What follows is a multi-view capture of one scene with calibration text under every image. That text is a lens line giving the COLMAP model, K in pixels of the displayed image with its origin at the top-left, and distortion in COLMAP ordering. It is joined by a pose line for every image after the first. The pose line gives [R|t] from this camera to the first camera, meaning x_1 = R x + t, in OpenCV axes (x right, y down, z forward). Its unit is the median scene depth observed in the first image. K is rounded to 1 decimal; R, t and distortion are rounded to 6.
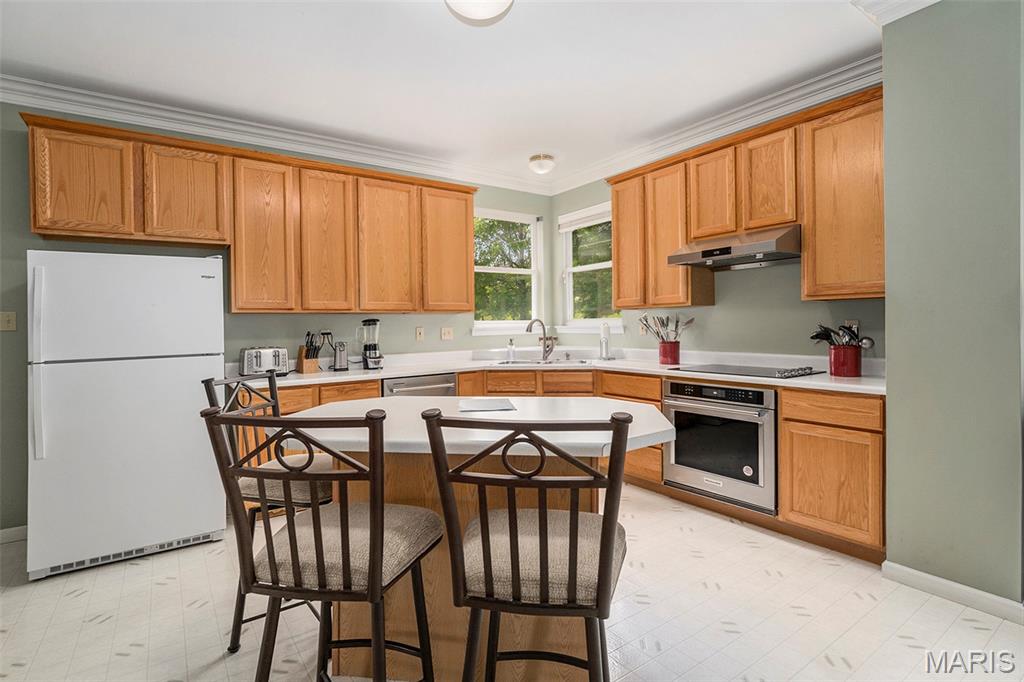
lens RADIAL K [[494.0, 0, 509.8], [0, 494.0, 335.0], [0, 0, 1]] dist [-0.026021, 0.002845]
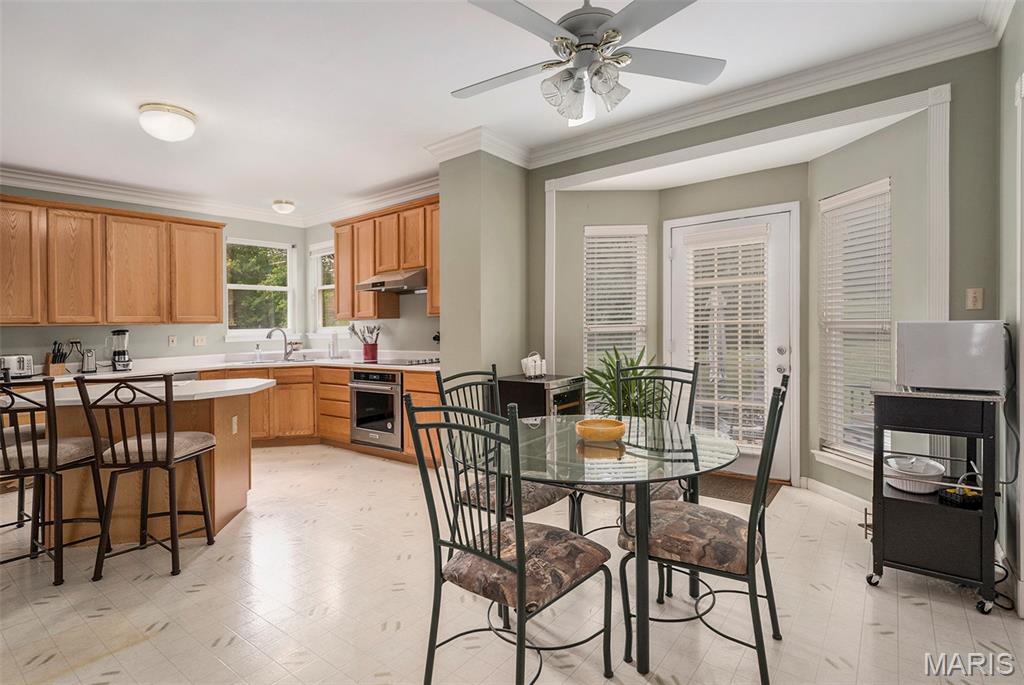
lens RADIAL K [[494.0, 0, 515.1], [0, 494.0, 324.6], [0, 0, 1]] dist [-0.026021, 0.002845]
pose [[0.950370, -0.007588, 0.311029, 0.277727], [0.017040, 0.999471, -0.027686, 0.004581], [-0.310655, 0.031612, 0.949997, -0.454387]]
